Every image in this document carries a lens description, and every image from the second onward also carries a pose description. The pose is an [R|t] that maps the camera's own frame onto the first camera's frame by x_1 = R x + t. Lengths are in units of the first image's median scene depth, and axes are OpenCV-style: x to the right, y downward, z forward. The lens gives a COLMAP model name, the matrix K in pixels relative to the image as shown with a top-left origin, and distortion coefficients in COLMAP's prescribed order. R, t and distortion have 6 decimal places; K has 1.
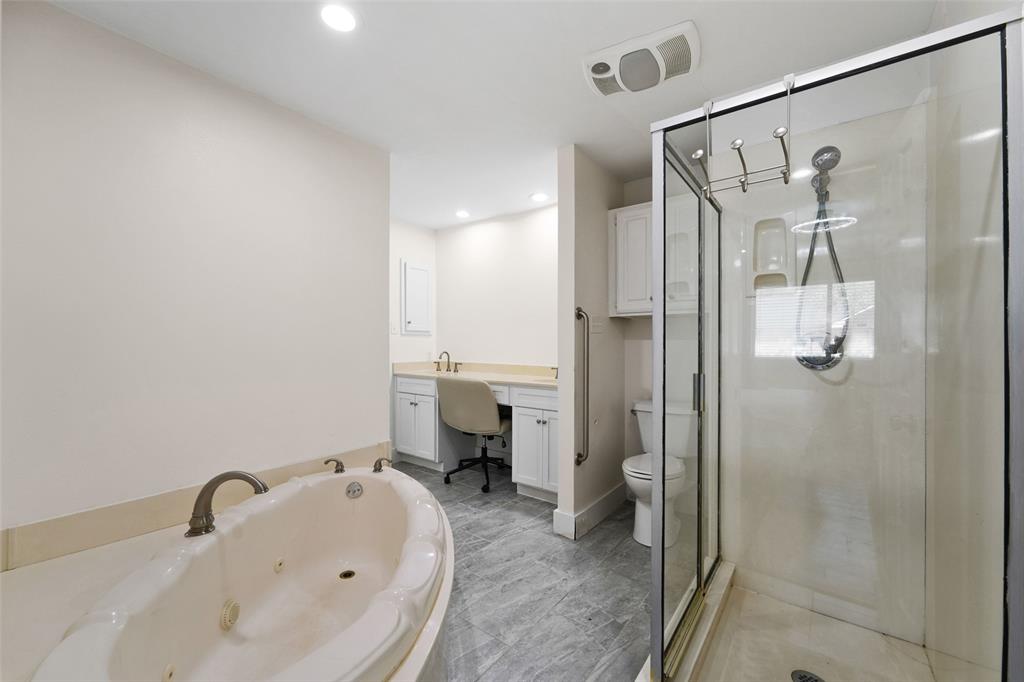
lens RADIAL K [[411.5, 0, 509.1], [0, 411.5, 346.0], [0, 0, 1]] dist [-0.023075, -0.000077]
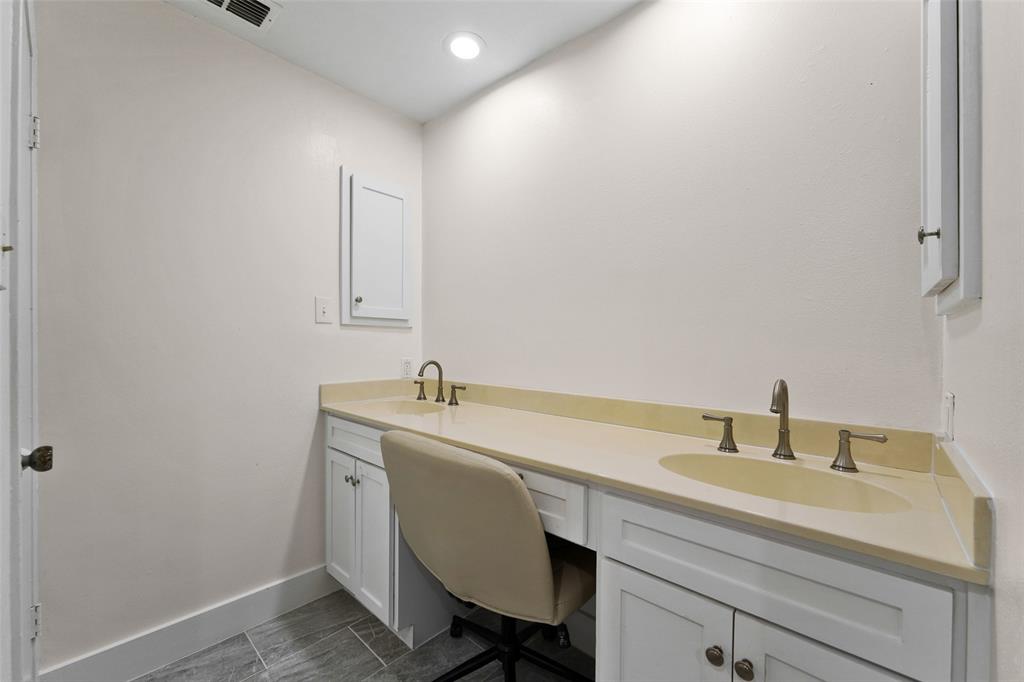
lens RADIAL K [[411.5, 0, 509.1], [0, 411.5, 346.0], [0, 0, 1]] dist [-0.023075, -0.000077]
pose [[0.995674, 0.002595, -0.092878, -0.022651], [-0.002684, 0.999996, -0.000837, -0.003415], [0.092875, 0.001083, 0.995677, 0.538571]]
